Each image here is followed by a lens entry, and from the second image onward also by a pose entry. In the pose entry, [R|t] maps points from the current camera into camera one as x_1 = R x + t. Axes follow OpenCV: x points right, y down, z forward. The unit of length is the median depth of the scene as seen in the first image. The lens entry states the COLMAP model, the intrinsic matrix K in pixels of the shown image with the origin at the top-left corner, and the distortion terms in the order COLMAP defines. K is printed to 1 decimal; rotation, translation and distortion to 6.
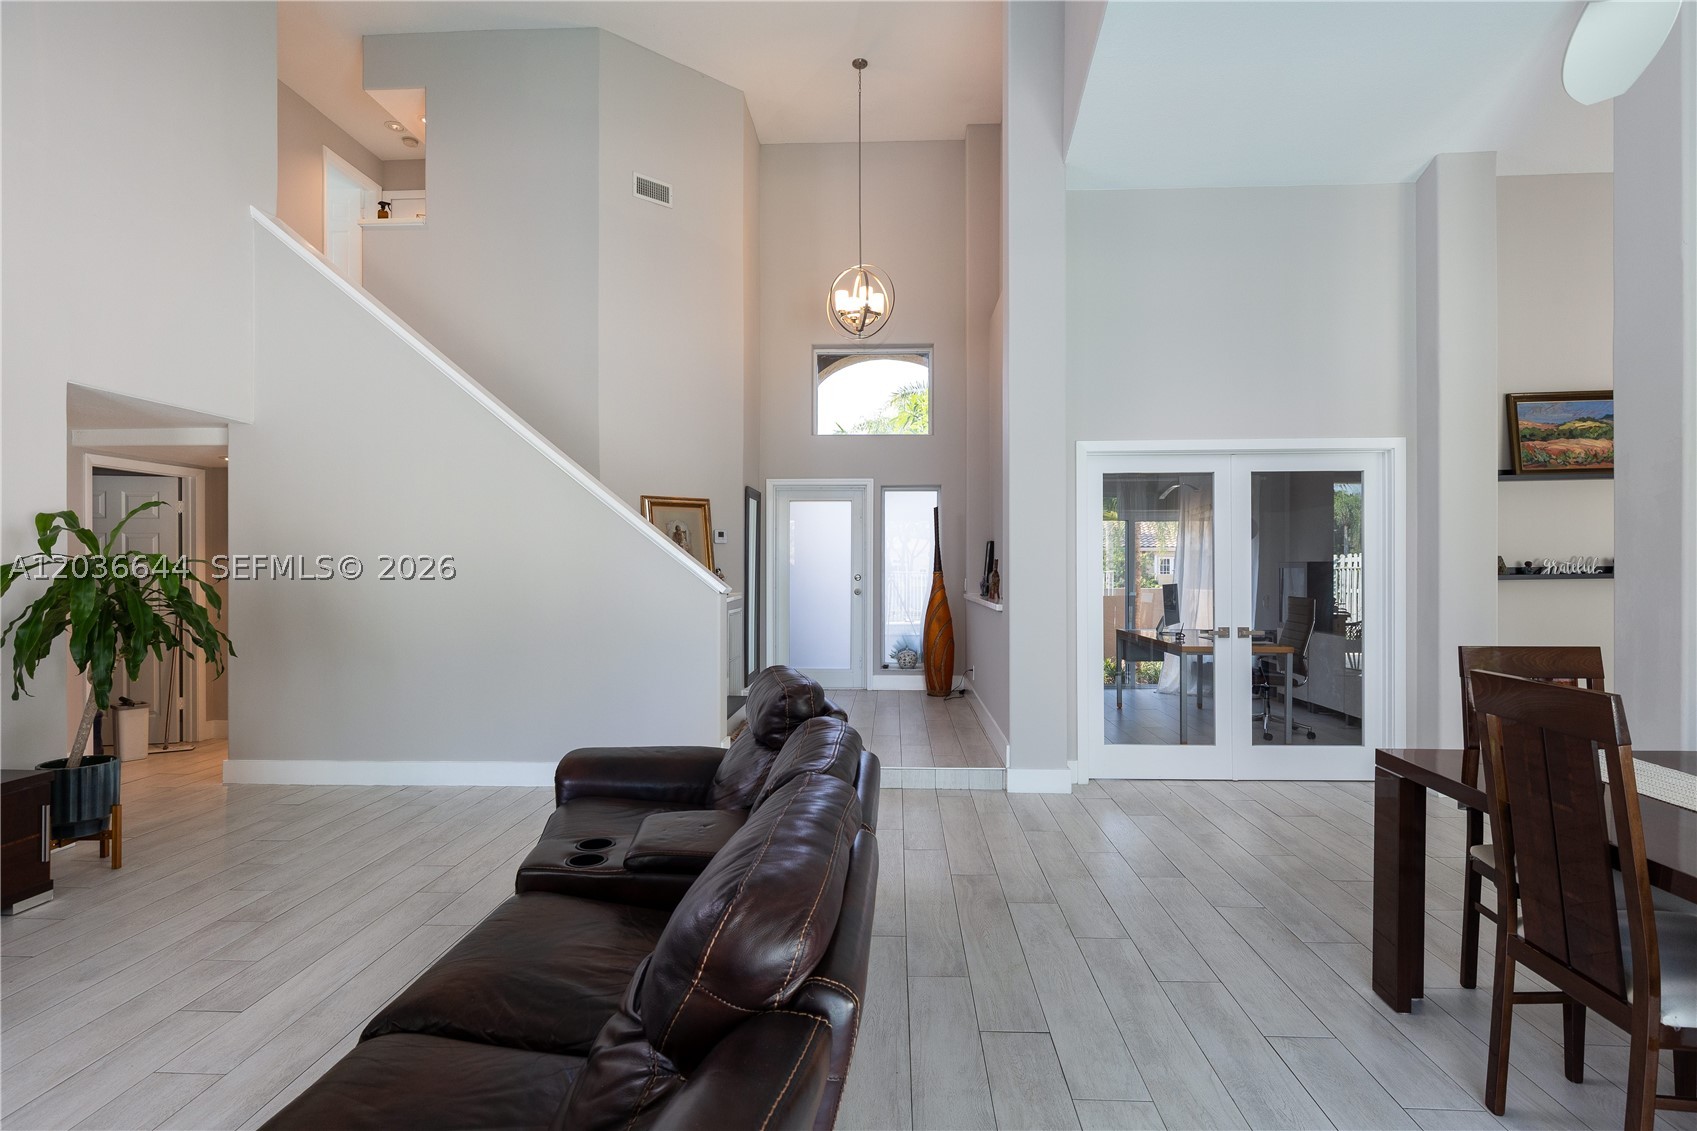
lens RADIAL K [[827.5, 0, 842.7], [0, 827.5, 563.9], [0, 0, 1]] dist [0.001751, -0.000090]
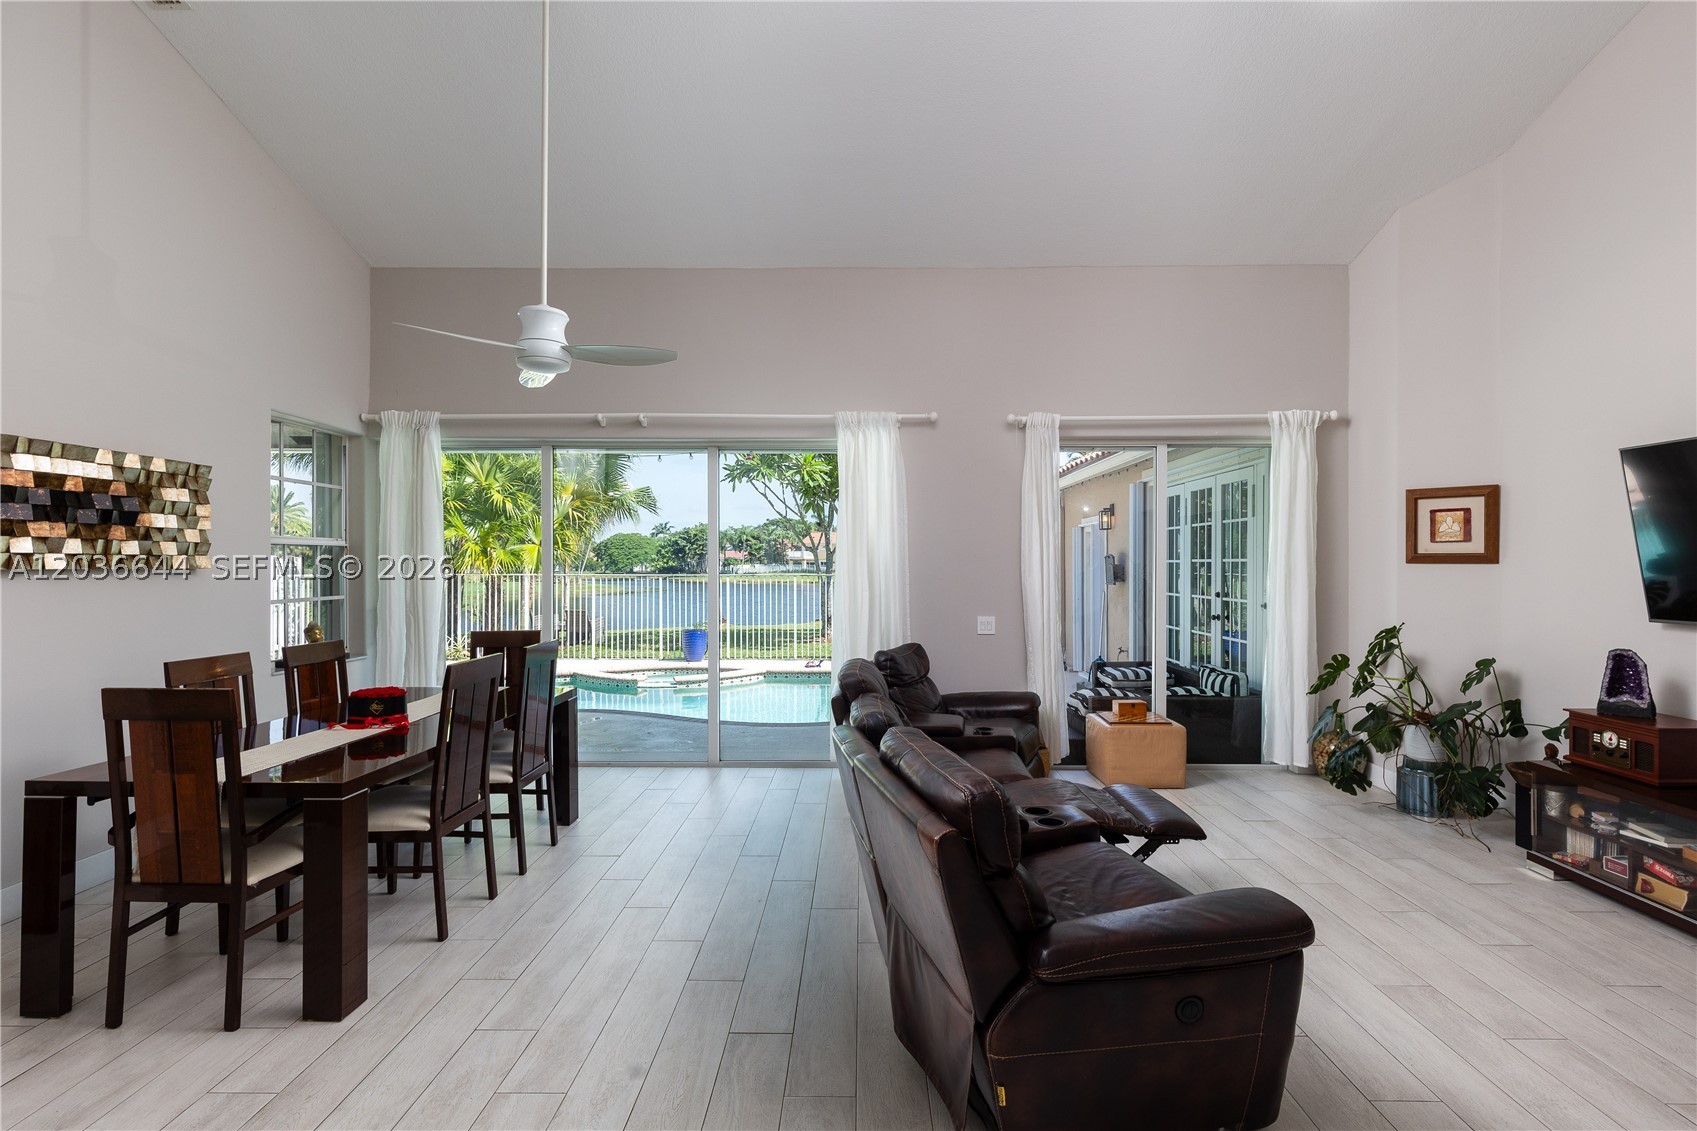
lens RADIAL K [[800.1, 0, 848.1], [0, 800.1, 567.4], [0, 0, 1]] dist [-0.001226, -0.000009]
pose [[-0.999027, 0.002942, -0.044005, 0.050748], [0.002670, 0.999977, 0.006238, -0.046721], [0.044022, 0.006114, -0.999012, 1.832079]]
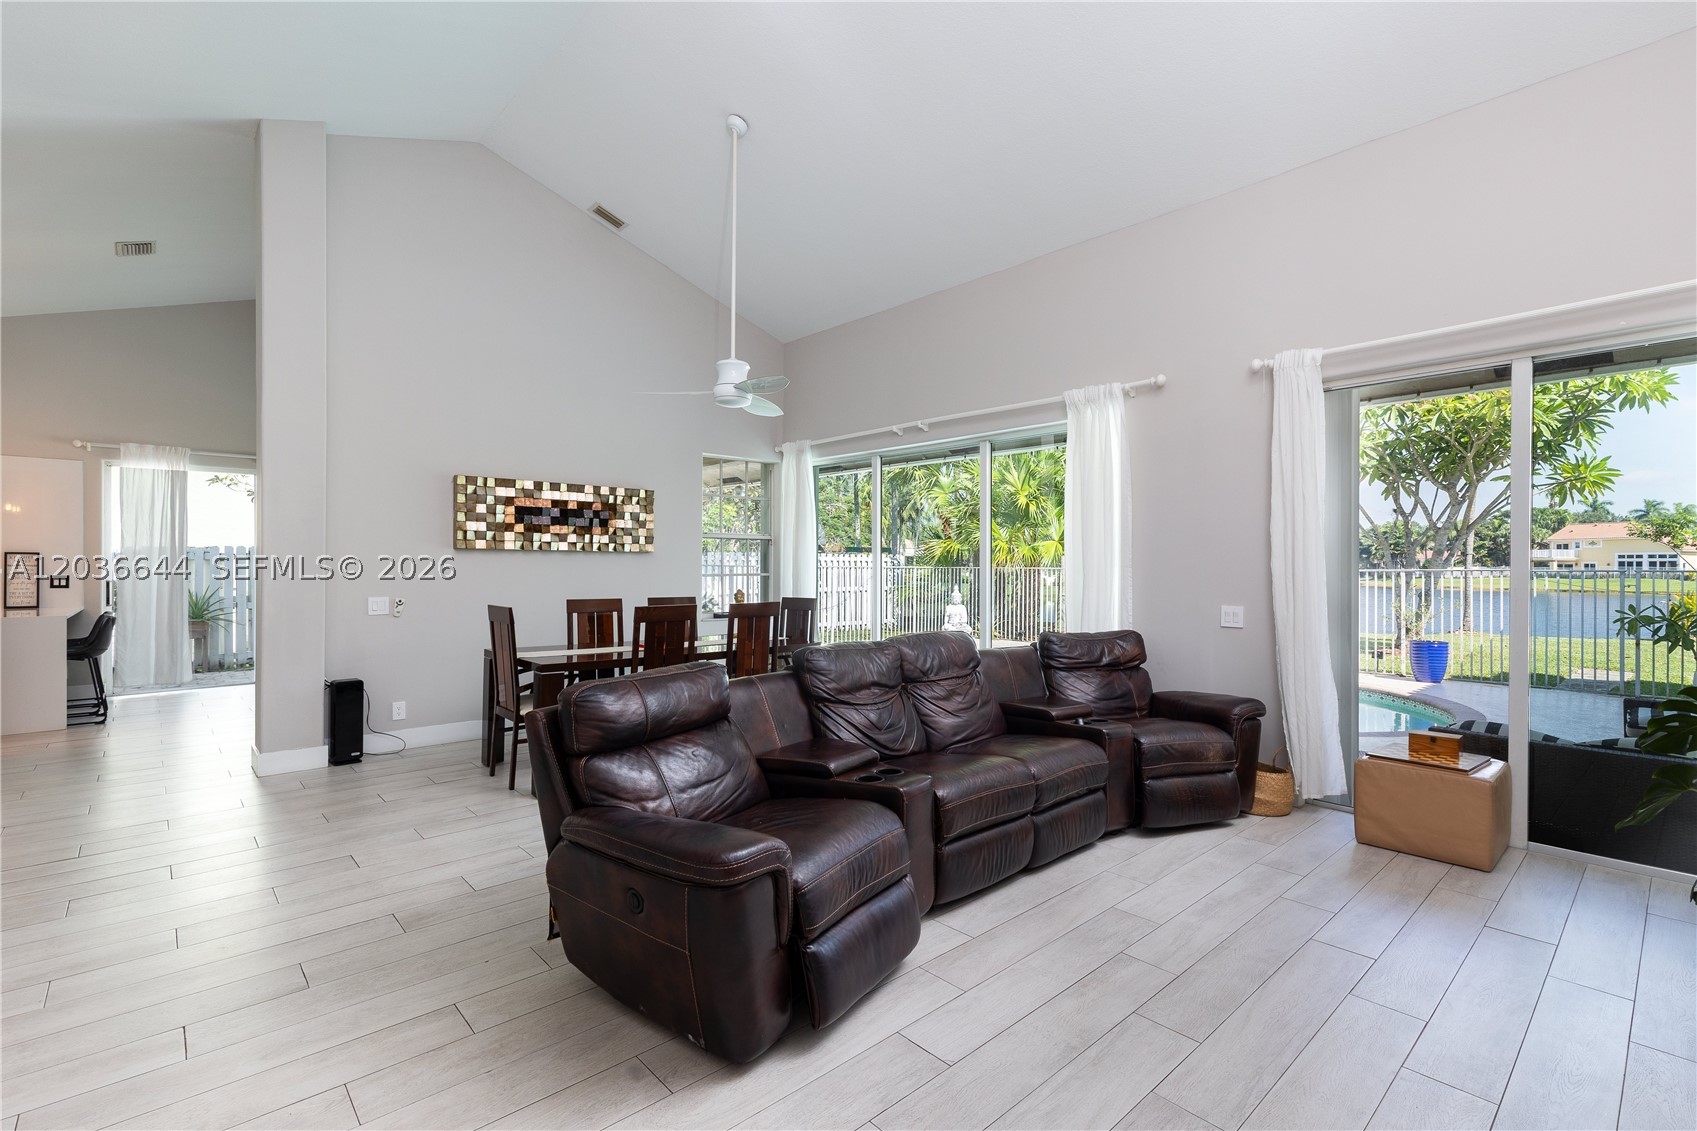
lens RADIAL K [[777.9, 0, 865.0], [0, 777.9, 562.4], [0, 0, 1]] dist [0.015577, -0.000577]
pose [[-0.712789, 0.004164, 0.701366, -0.969865], [0.000025, 0.999983, -0.005911, 0.007056], [-0.701379, -0.004196, -0.712776, 1.559619]]
